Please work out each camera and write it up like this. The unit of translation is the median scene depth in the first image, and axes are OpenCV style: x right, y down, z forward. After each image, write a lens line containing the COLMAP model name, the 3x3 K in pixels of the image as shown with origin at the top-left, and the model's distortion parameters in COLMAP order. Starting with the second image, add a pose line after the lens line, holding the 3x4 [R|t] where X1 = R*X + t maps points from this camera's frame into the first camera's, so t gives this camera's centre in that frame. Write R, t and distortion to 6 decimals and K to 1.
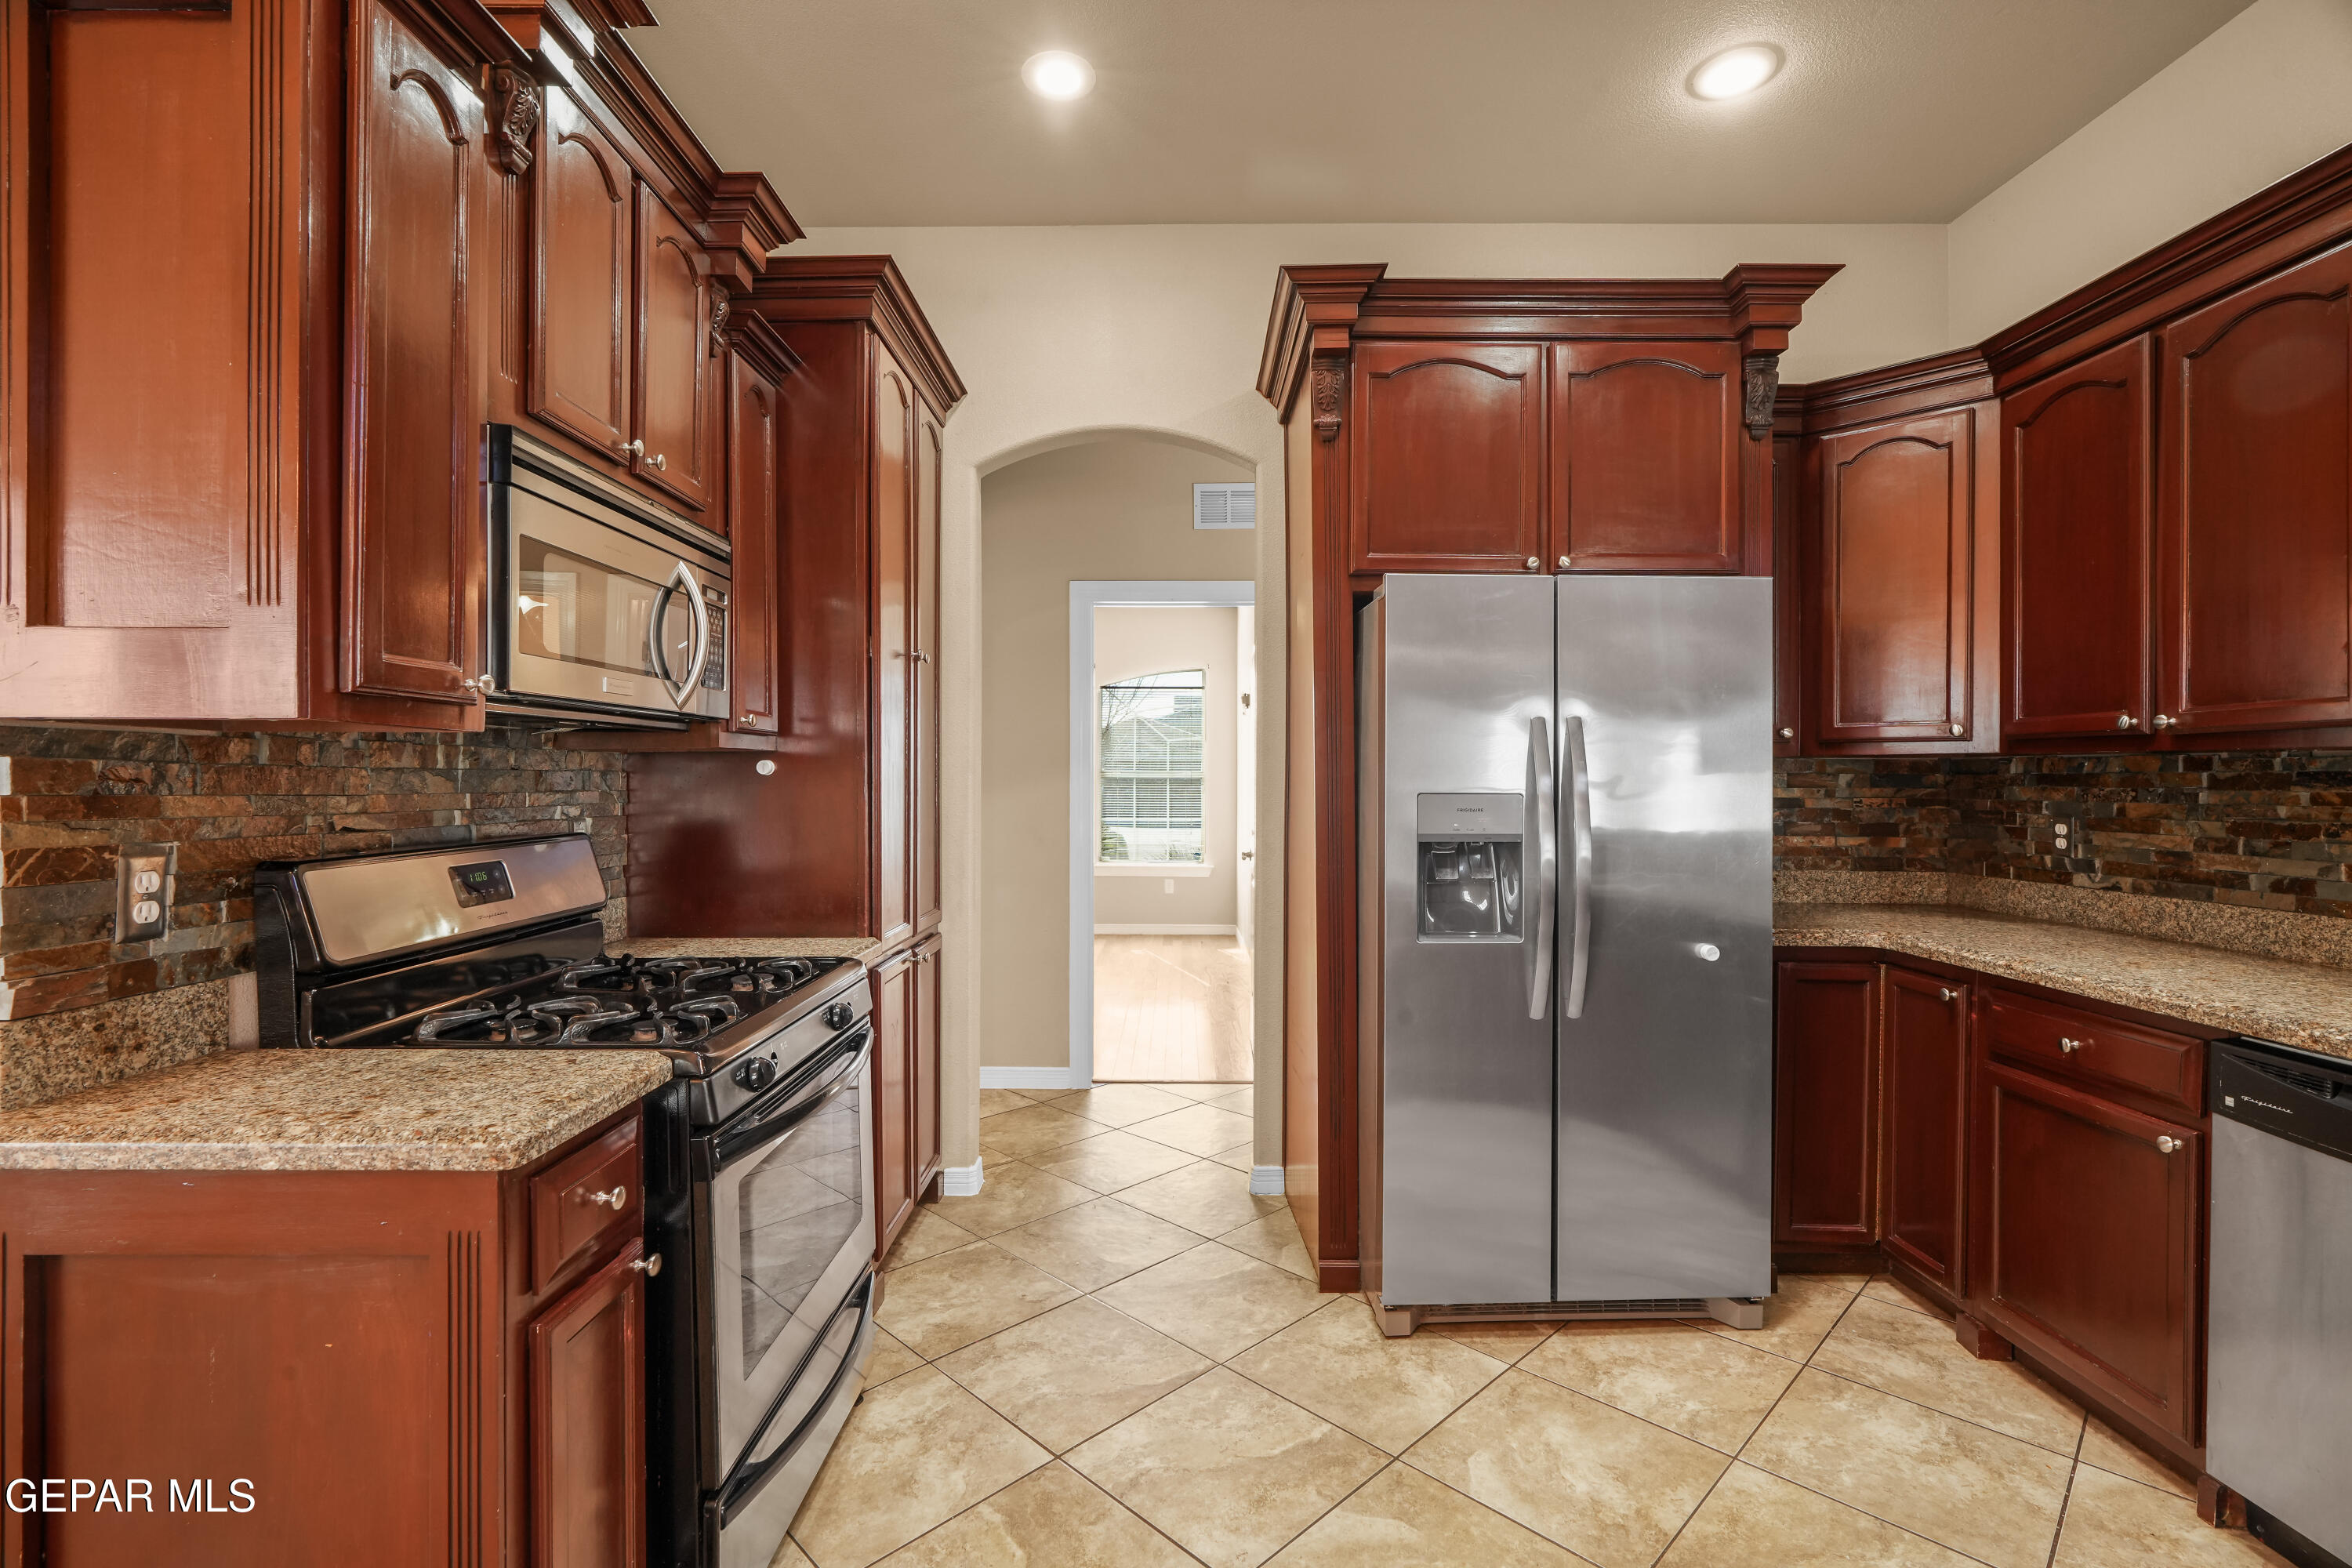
lens RADIAL K [[1066.8, 0, 1183.5], [0, 1066.8, 792.0], [0, 0, 1]] dist [-0.007854, 0.004366]
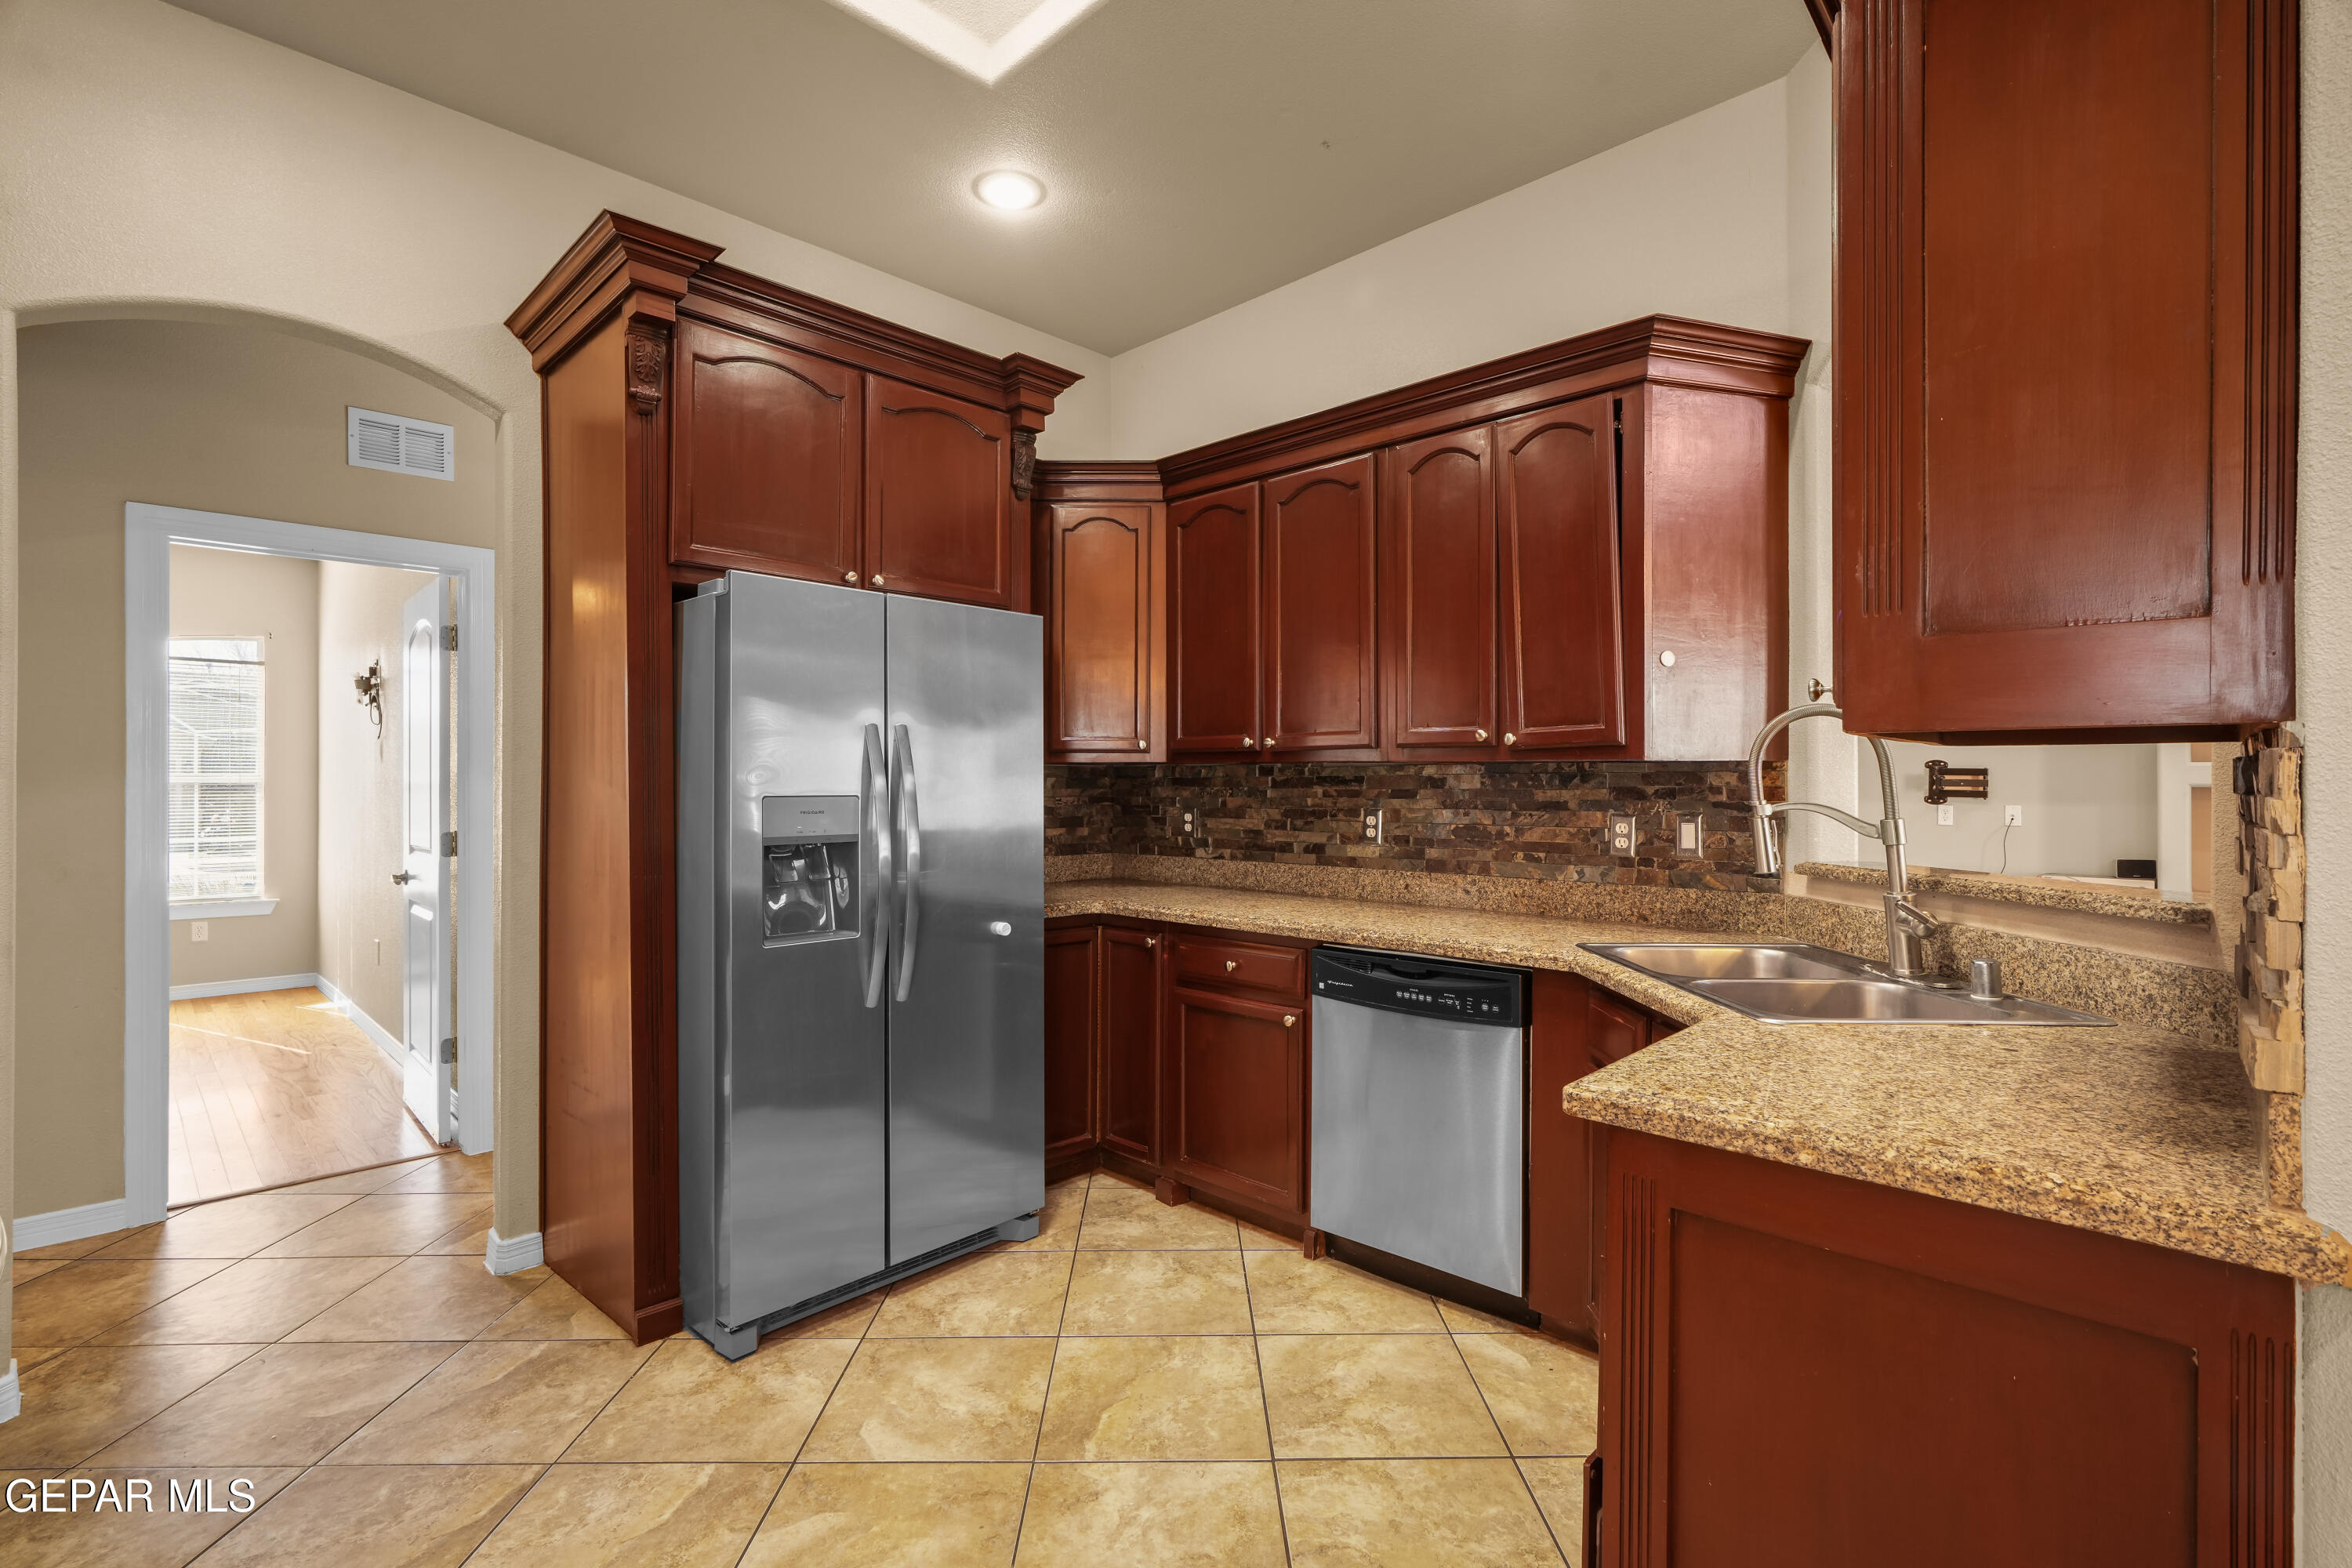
lens RADIAL K [[1066.8, 0, 1183.5], [0, 1066.8, 792.0], [0, 0, 1]] dist [-0.007854, 0.004366]
pose [[0.698282, -0.008765, 0.715769, -0.206308], [0.011703, 0.999931, 0.000828, 0.000652], [-0.715727, 0.007798, 0.698337, 0.030328]]
